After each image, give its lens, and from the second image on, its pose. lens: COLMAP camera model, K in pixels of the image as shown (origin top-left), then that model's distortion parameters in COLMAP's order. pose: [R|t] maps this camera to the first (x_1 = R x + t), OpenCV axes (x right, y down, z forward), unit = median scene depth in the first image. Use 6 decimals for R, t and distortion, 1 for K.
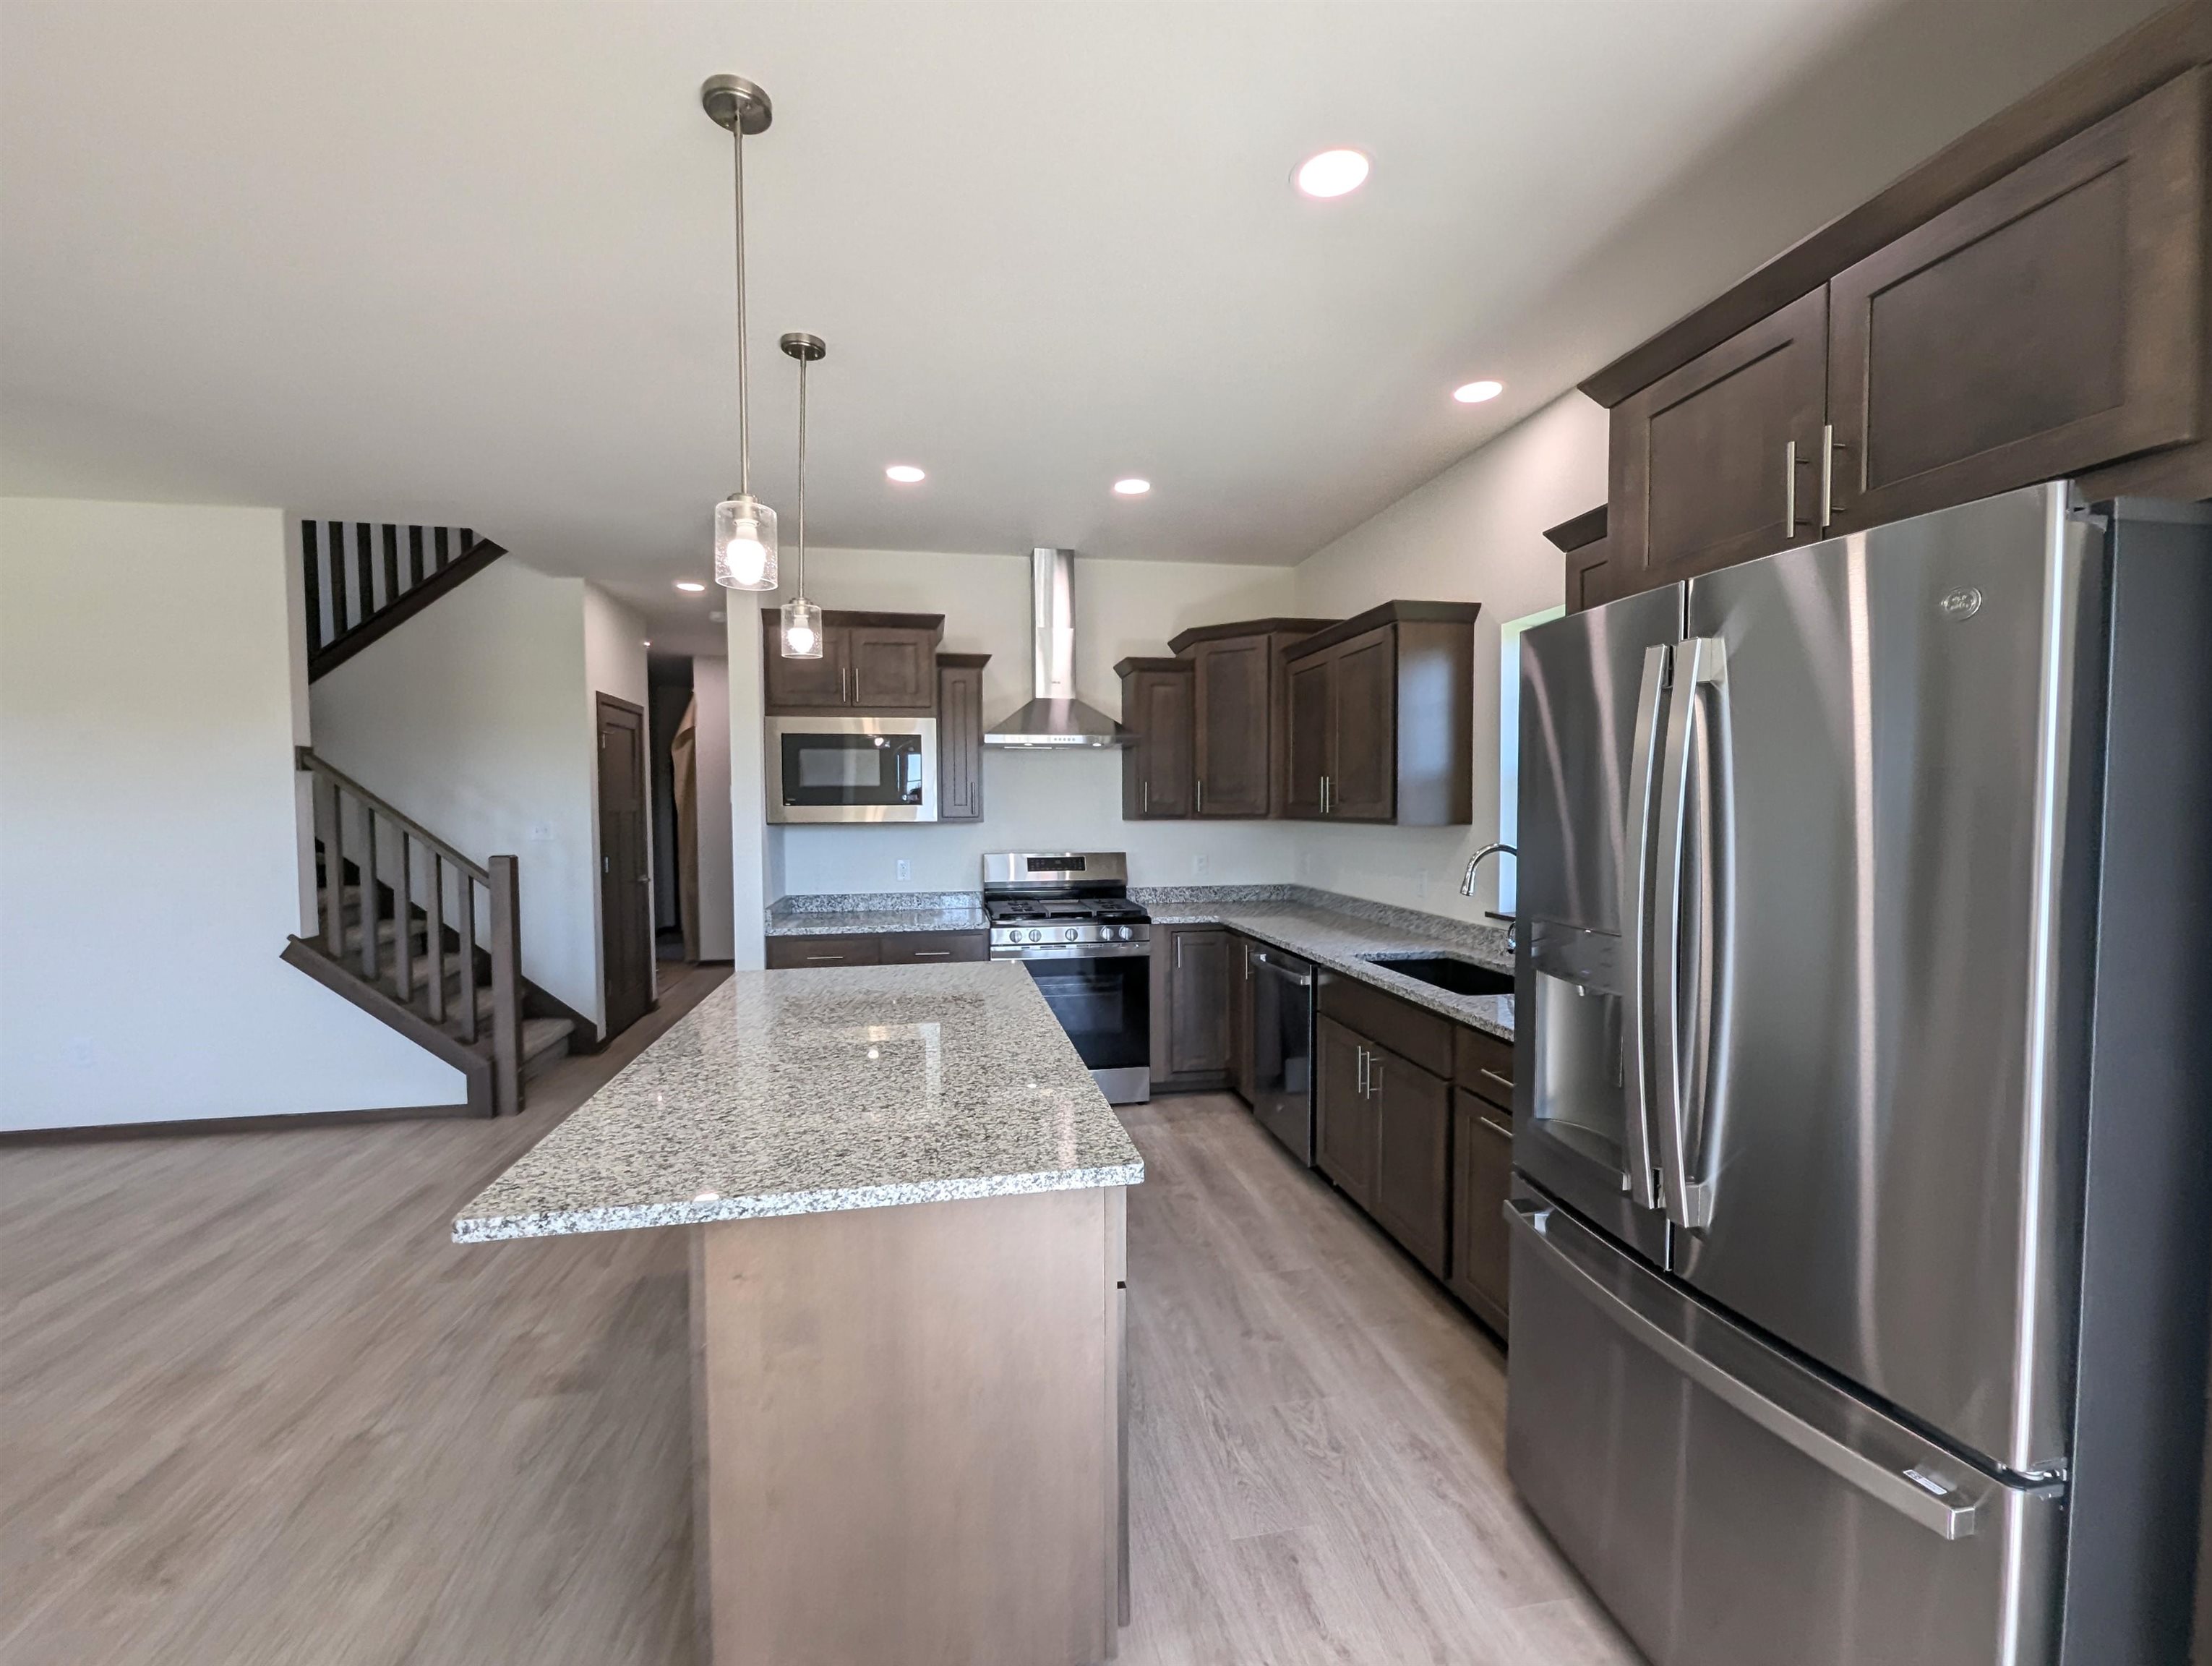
lens RADIAL K [[938.1, 0, 1106.4], [0, 938.1, 845.1], [0, 0, 1]] dist [0.003555, 0.000199]
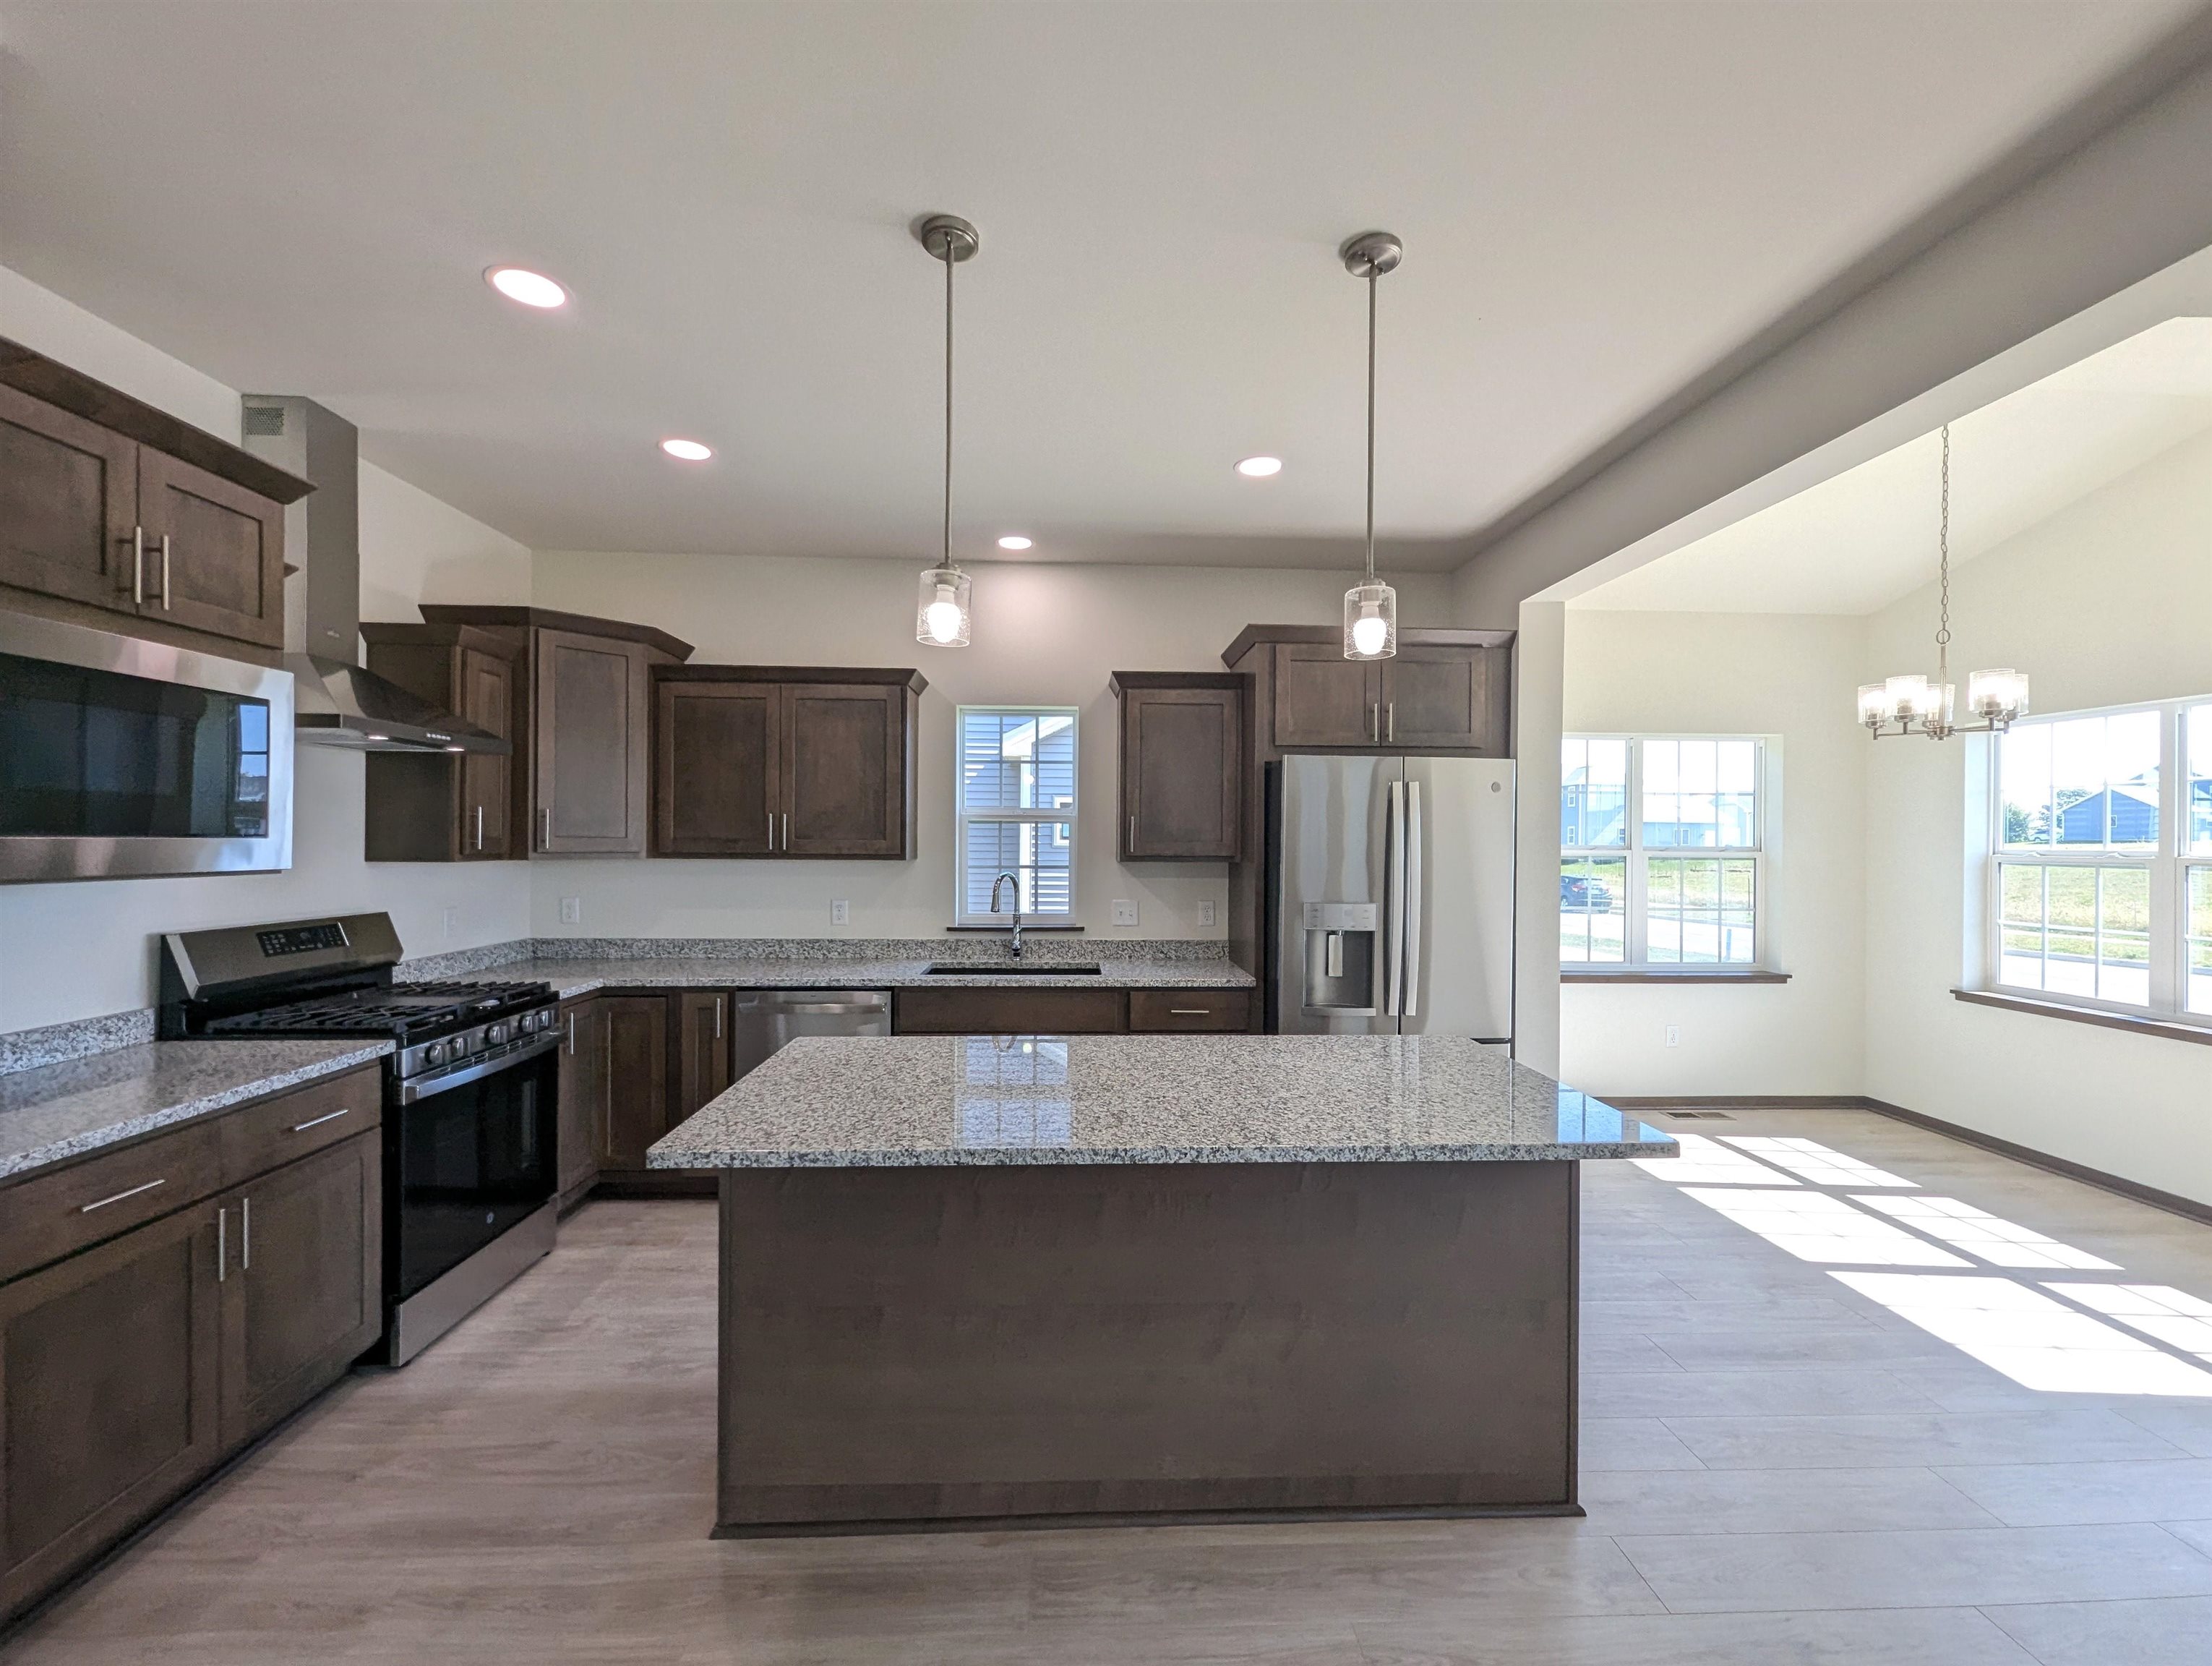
lens RADIAL K [[919.6, 0, 1107.9], [0, 919.6, 841.3], [0, 0, 1]] dist [0.001116, -0.000147]
pose [[0.138494, 0.005935, 0.990346, -0.650729], [0.036609, 0.999268, -0.011108, -0.019214], [-0.989686, 0.037794, 0.138175, 0.492326]]
